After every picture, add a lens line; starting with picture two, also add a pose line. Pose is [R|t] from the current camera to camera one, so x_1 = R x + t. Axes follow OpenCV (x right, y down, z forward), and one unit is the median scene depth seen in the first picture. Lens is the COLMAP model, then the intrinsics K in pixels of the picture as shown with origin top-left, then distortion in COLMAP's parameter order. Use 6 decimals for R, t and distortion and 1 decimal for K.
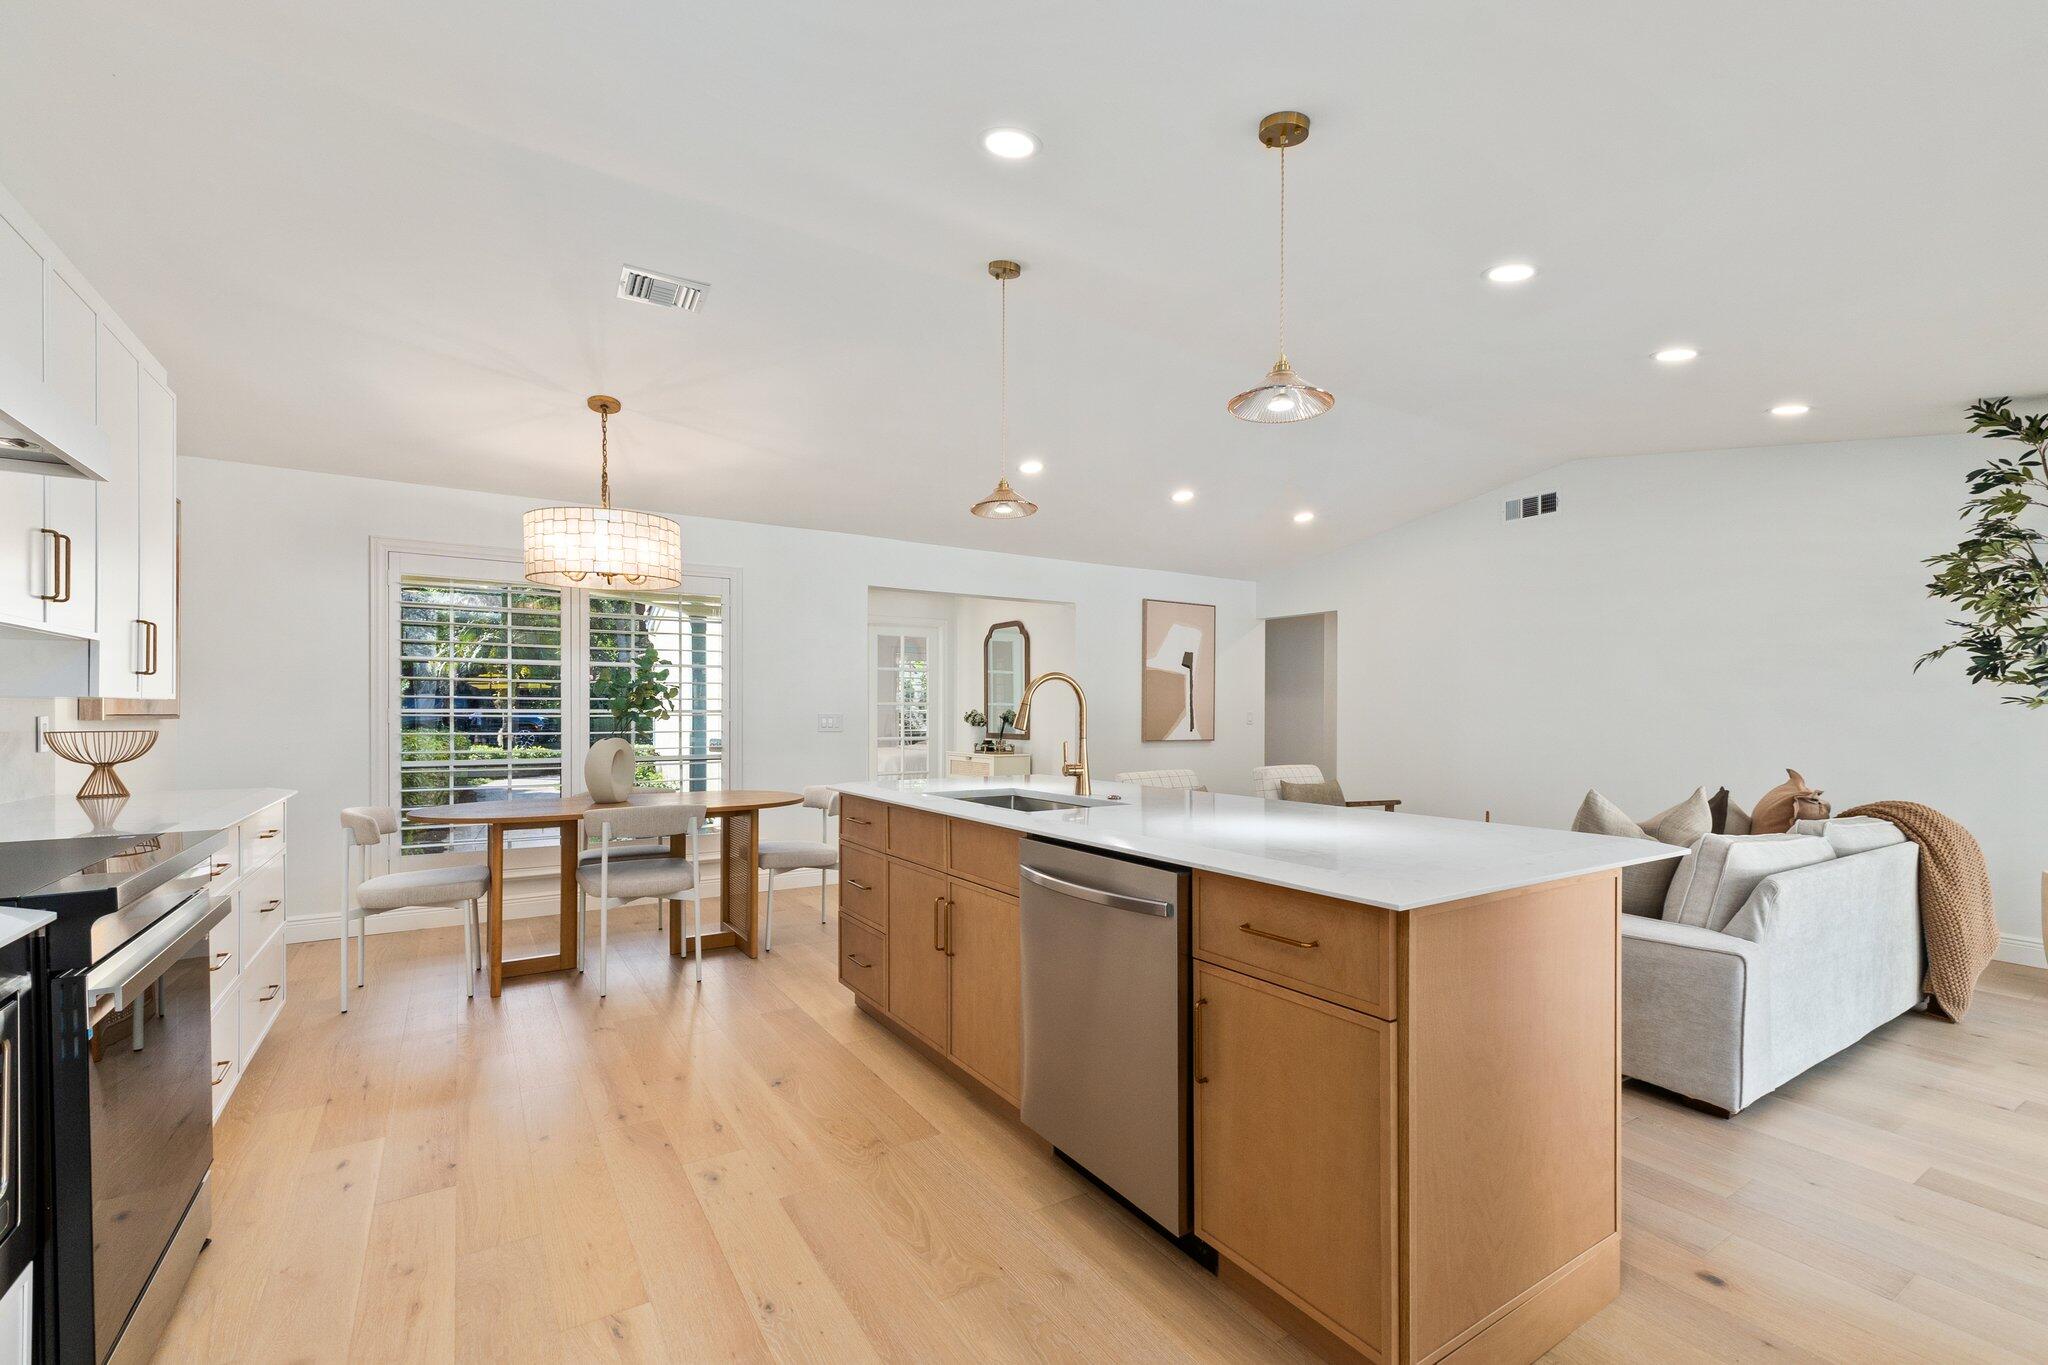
lens RADIAL K [[871.2, 0, 1002.4], [0, 871.2, 719.3], [0, 0, 1]] dist [0.003500, 0.001375]
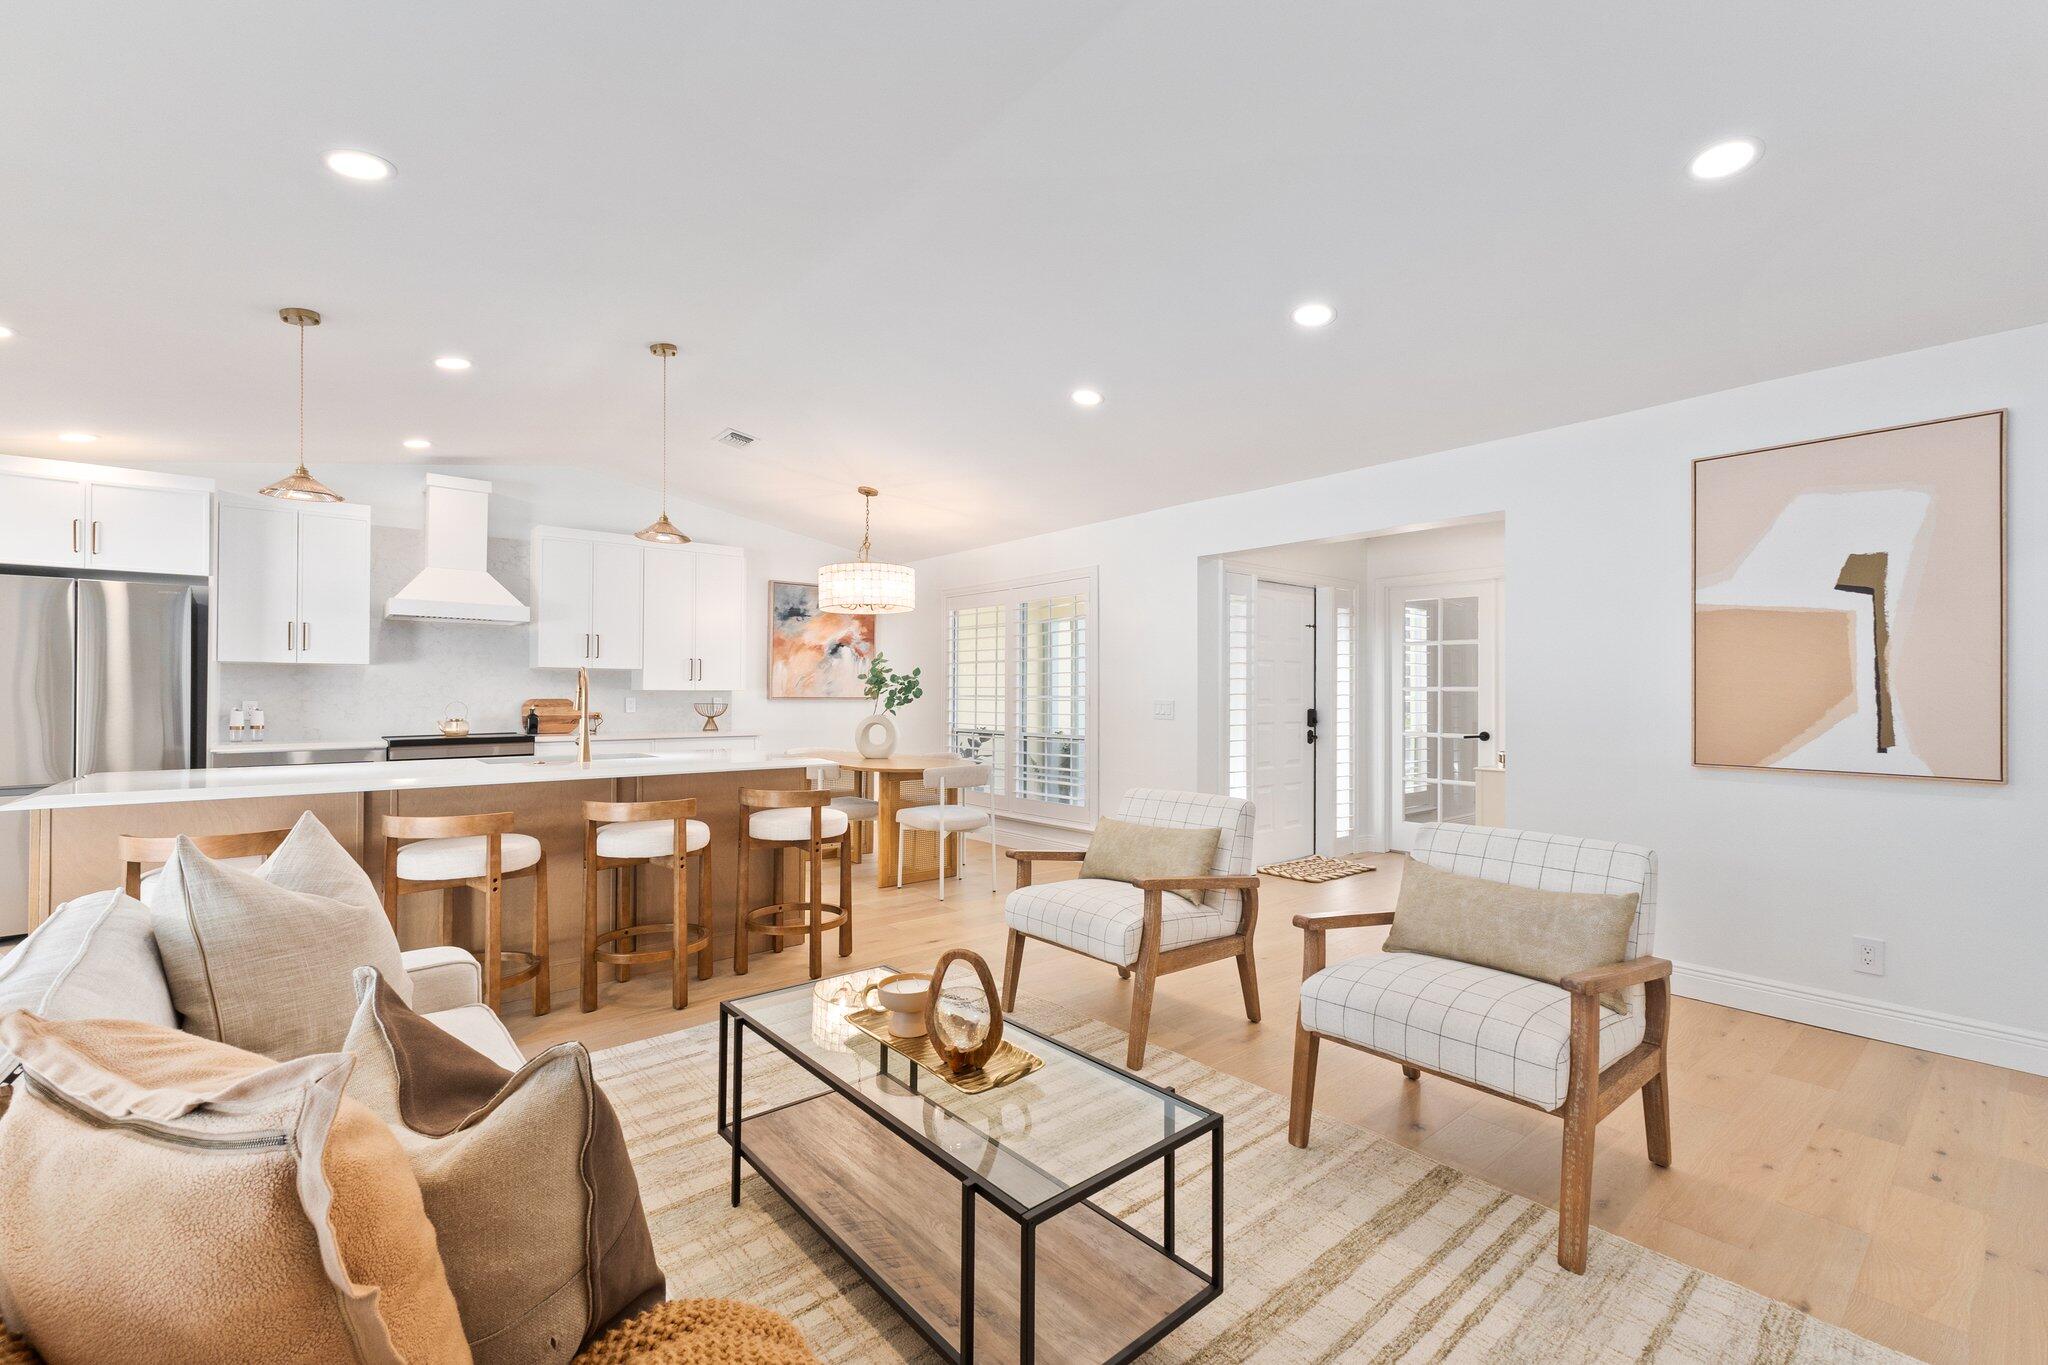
lens RADIAL K [[871.2, 0, 1027.7], [0, 871.2, 684.1], [0, 0, 1]] dist [0.003500, 0.001375]
pose [[0.148386, -0.013513, -0.988837, 1.310220], [-0.013371, 0.999788, -0.015669, -0.012837], [0.988839, 0.015546, 0.148174, 1.304231]]
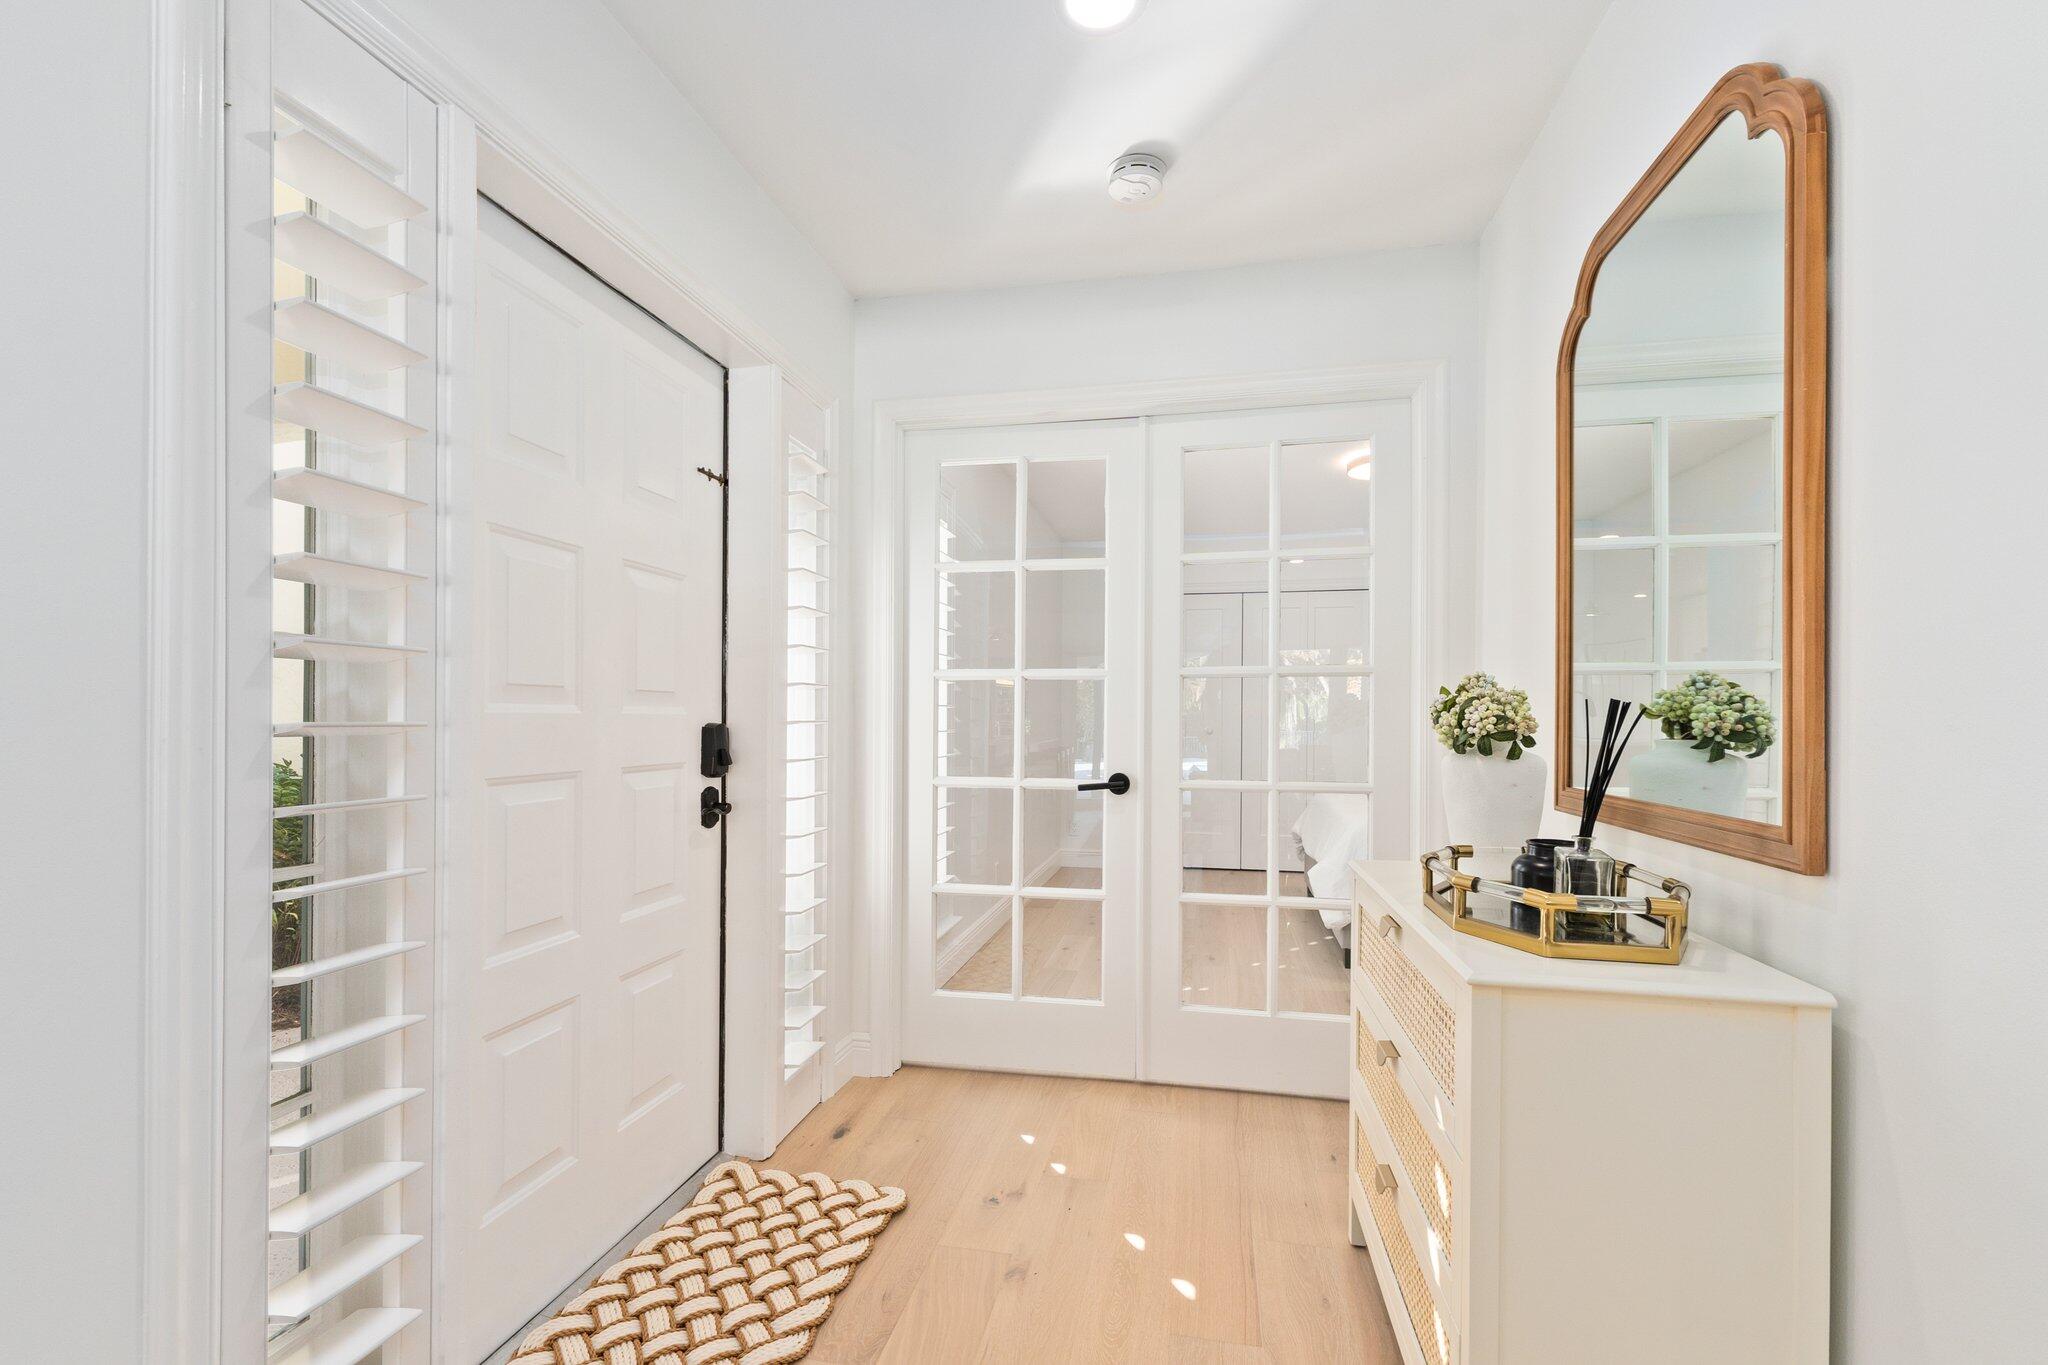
lens RADIAL K [[871.2, 0, 1016.4], [0, 871.2, 714.9], [0, 0, 1]] dist [0.003500, 0.001375]
pose [[0.721186, -0.001229, -0.692741, 0.082080], [-0.007673, 0.999923, -0.009762, 0.002203], [0.692699, 0.012355, 0.721121, 1.912709]]
